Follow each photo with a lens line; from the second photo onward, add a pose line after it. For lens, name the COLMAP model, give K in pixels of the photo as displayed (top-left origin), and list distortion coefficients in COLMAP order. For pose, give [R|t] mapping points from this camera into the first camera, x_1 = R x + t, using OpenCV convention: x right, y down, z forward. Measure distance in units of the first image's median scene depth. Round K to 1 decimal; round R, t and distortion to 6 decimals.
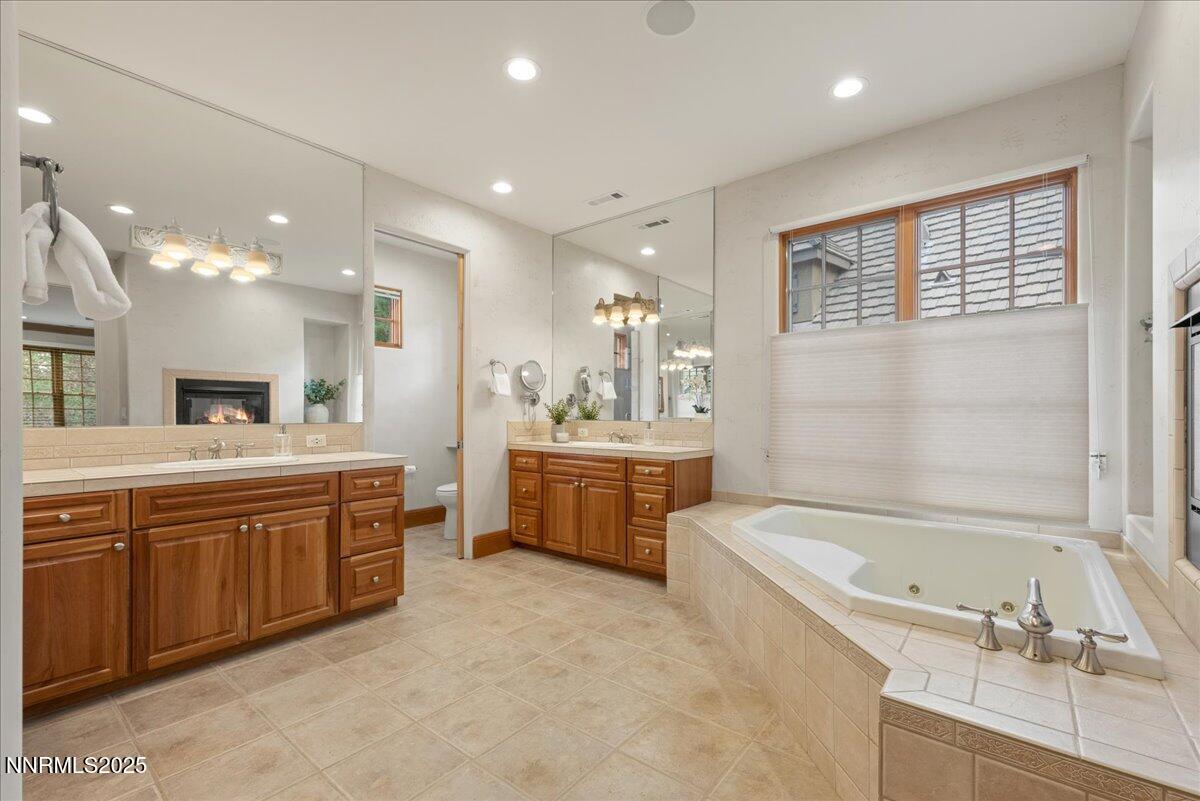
lens RADIAL K [[478.3, 0, 586.2], [0, 478.3, 415.4], [0, 0, 1]] dist [-0.007291, -0.000032]
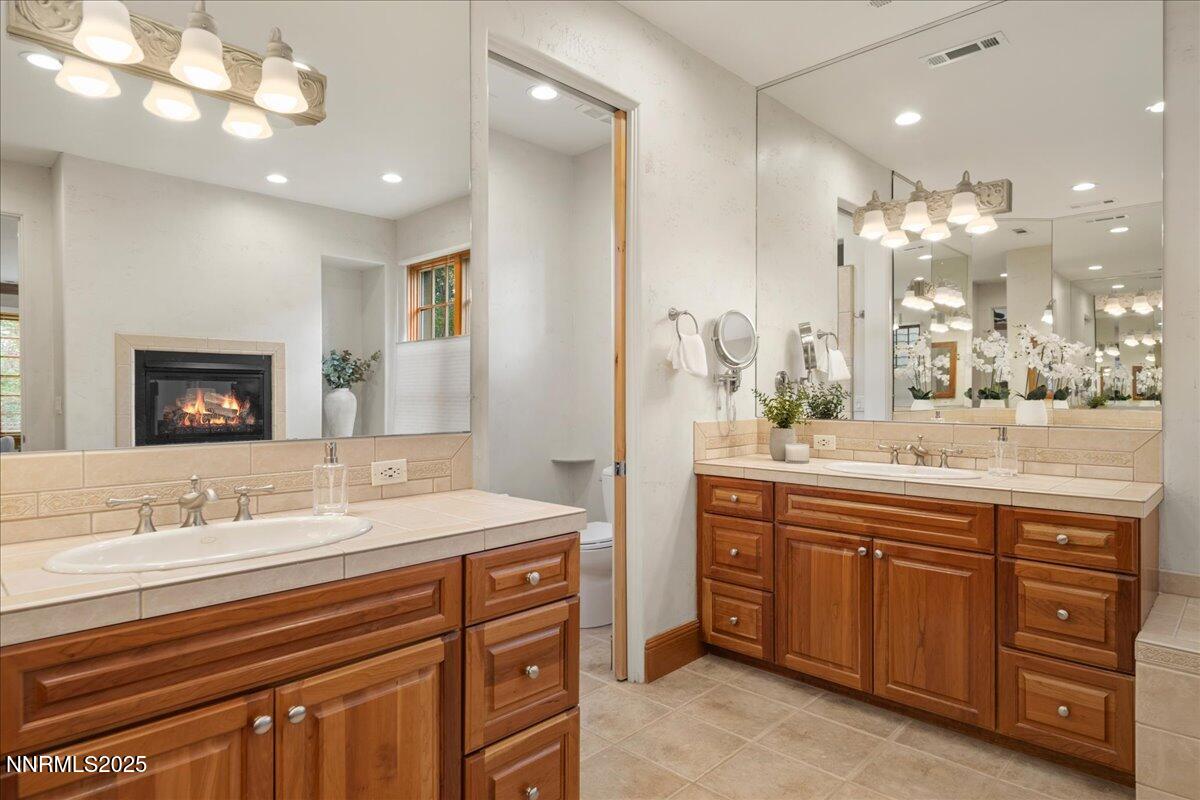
lens RADIAL K [[660.7, 0, 604.8], [0, 660.7, 400.6], [0, 0, 1]] dist [-0.004894, -0.003943]
pose [[0.994491, -0.000611, -0.104819, -0.211350], [0.000671, 1.000000, 0.000530, -0.014664], [0.104819, -0.000597, 0.994491, 0.272090]]
